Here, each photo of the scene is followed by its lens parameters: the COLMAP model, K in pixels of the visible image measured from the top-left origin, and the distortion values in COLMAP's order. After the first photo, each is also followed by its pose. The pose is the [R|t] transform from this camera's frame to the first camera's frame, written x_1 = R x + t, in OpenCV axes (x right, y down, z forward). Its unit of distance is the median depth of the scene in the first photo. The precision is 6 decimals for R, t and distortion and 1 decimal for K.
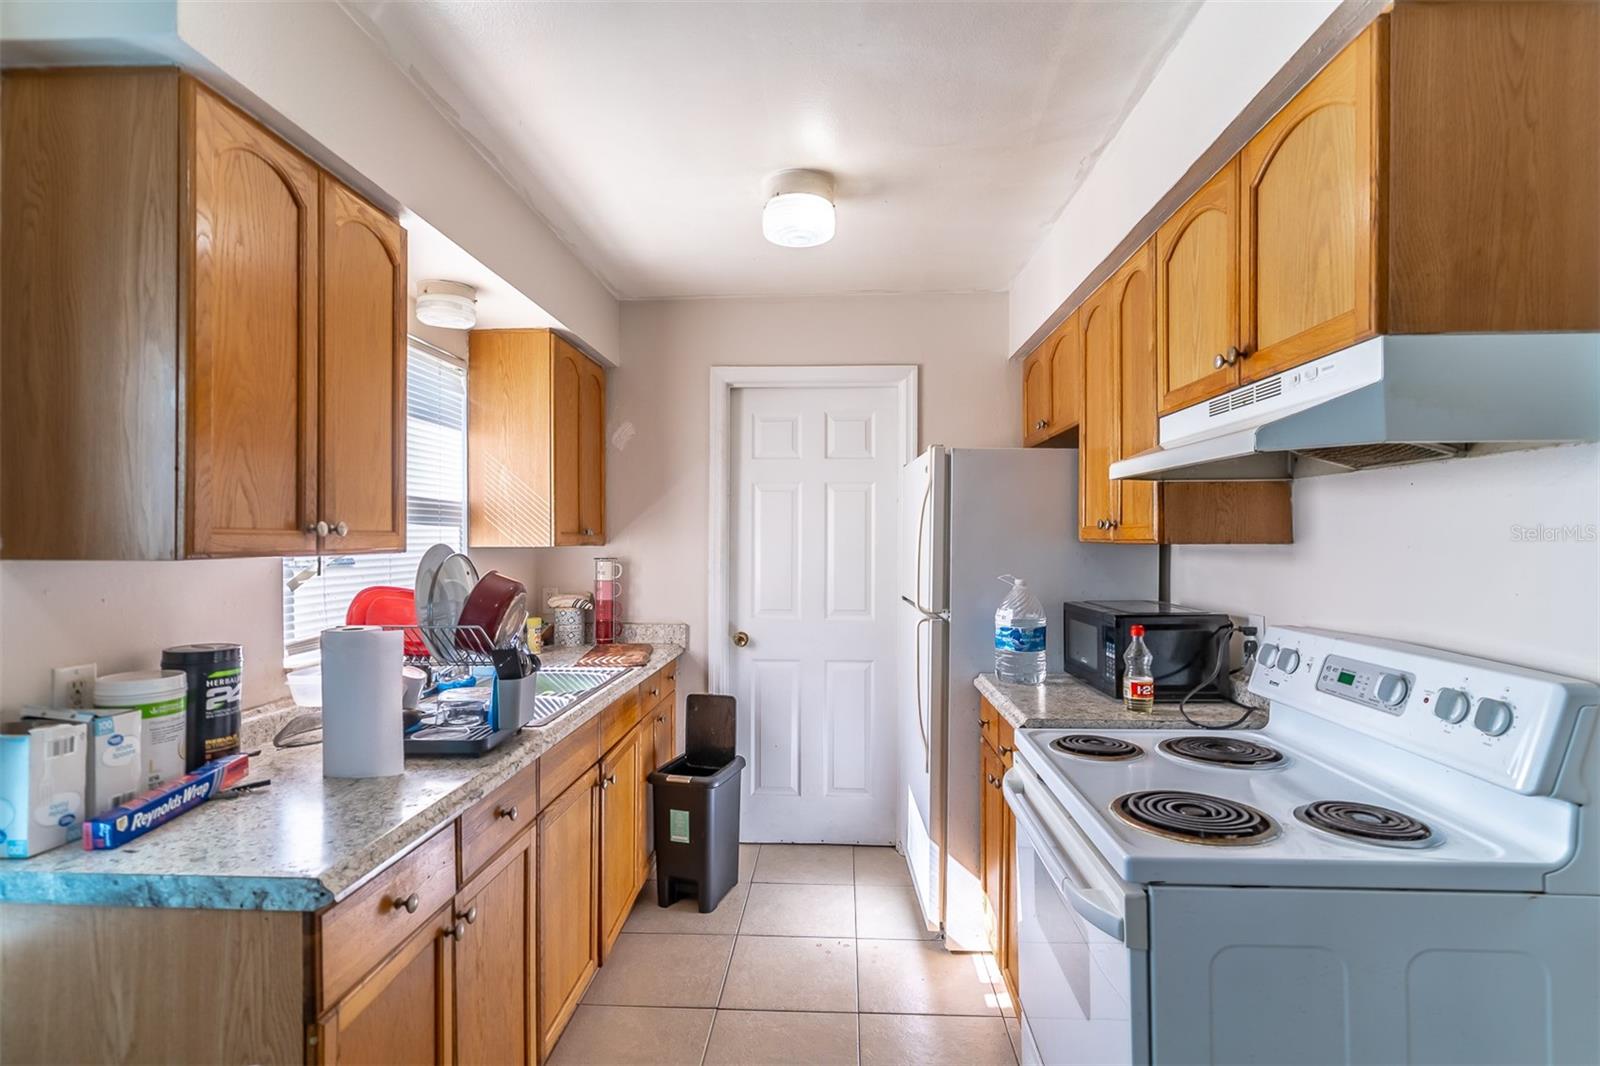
lens RADIAL K [[767.3, 0, 800.8], [0, 767.3, 537.9], [0, 0, 1]] dist [0.006409, -0.002691]
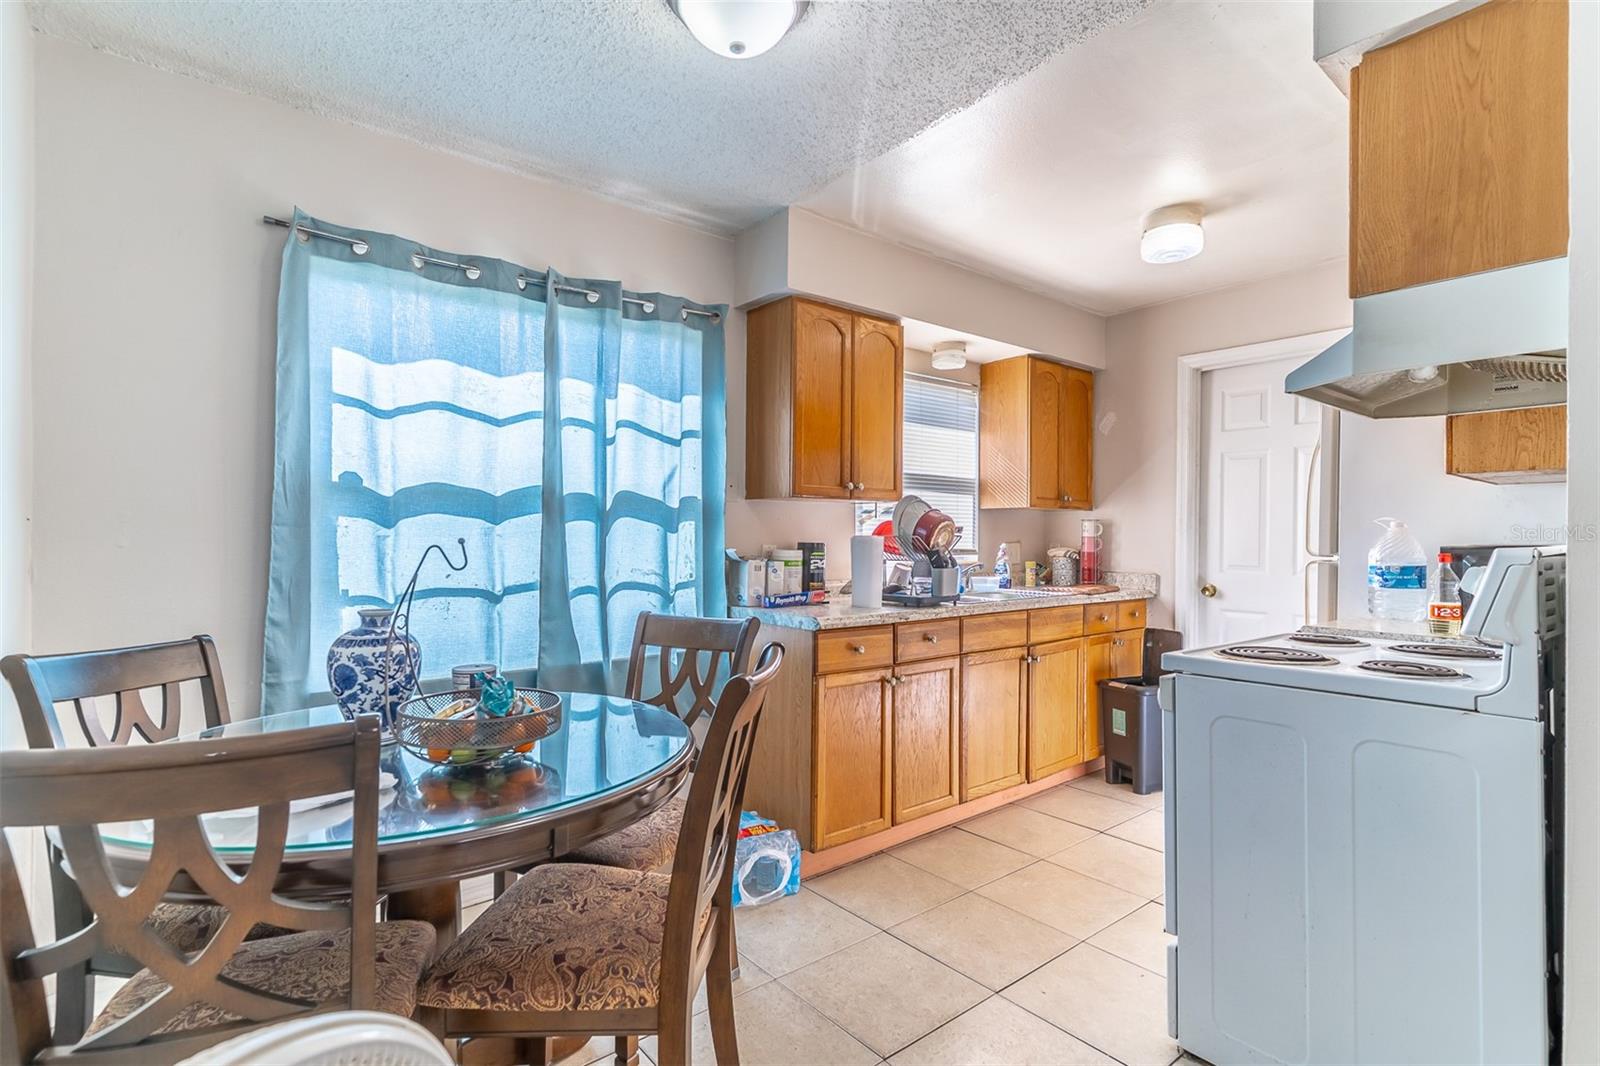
lens RADIAL K [[767.3, 0, 798.4], [0, 767.3, 529.8], [0, 0, 1]] dist [0.006409, -0.002691]
pose [[0.666573, -0.002632, -0.745435, 0.718693], [-0.006191, 0.999940, -0.009066, 0.109270], [0.745414, 0.010658, 0.666517, -0.424344]]
